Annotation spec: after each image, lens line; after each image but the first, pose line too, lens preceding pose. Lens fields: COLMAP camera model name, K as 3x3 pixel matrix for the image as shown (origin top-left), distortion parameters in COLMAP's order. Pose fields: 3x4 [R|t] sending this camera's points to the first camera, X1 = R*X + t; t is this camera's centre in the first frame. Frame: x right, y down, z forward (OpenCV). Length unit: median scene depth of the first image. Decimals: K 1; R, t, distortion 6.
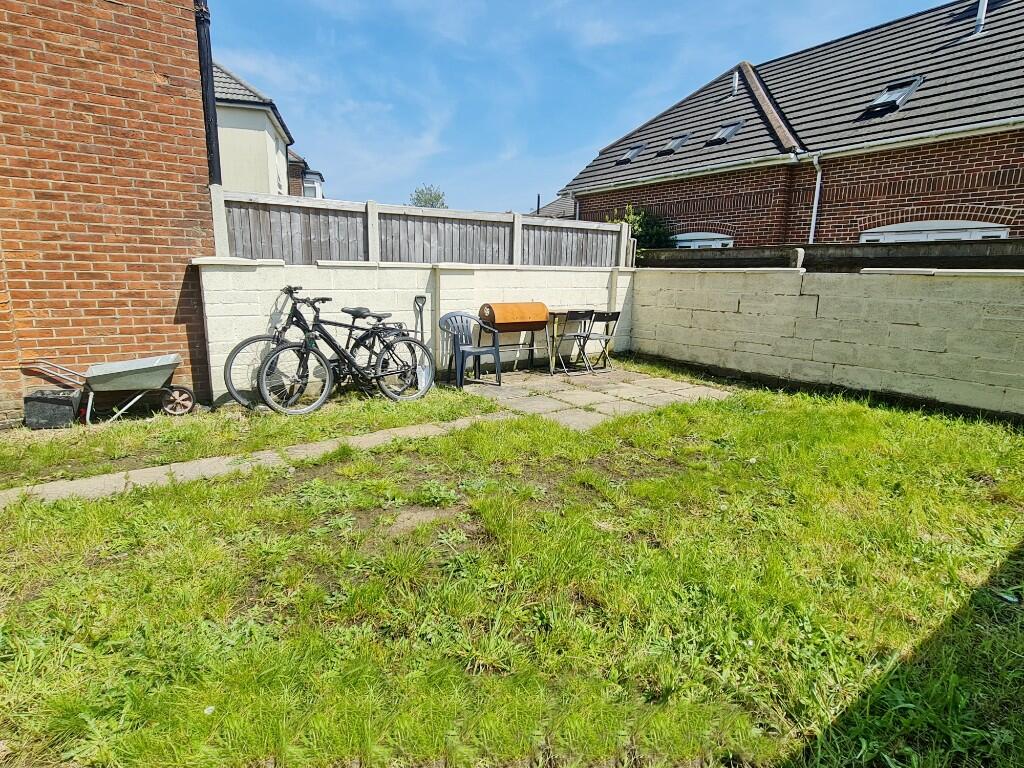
lens RADIAL K [[529.1, 0, 506.8], [0, 529.1, 386.8], [0, 0, 1]] dist [-0.005594, -0.000727]
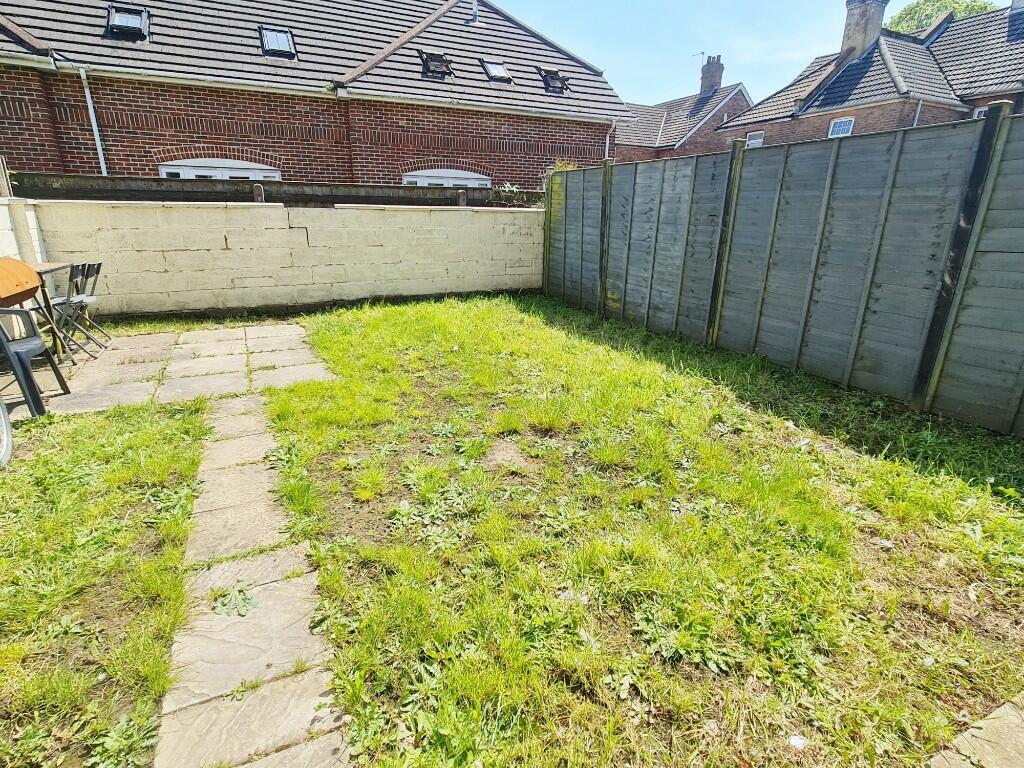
lens RADIAL K [[529.1, 0, 508.1], [0, 529.1, 383.3], [0, 0, 1]] dist [-0.005594, -0.000727]
pose [[0.132336, -0.312934, 0.940510, -0.508333], [0.199334, 0.937873, 0.284008, -0.083901], [-0.970955, 0.149892, 0.186493, 0.360985]]
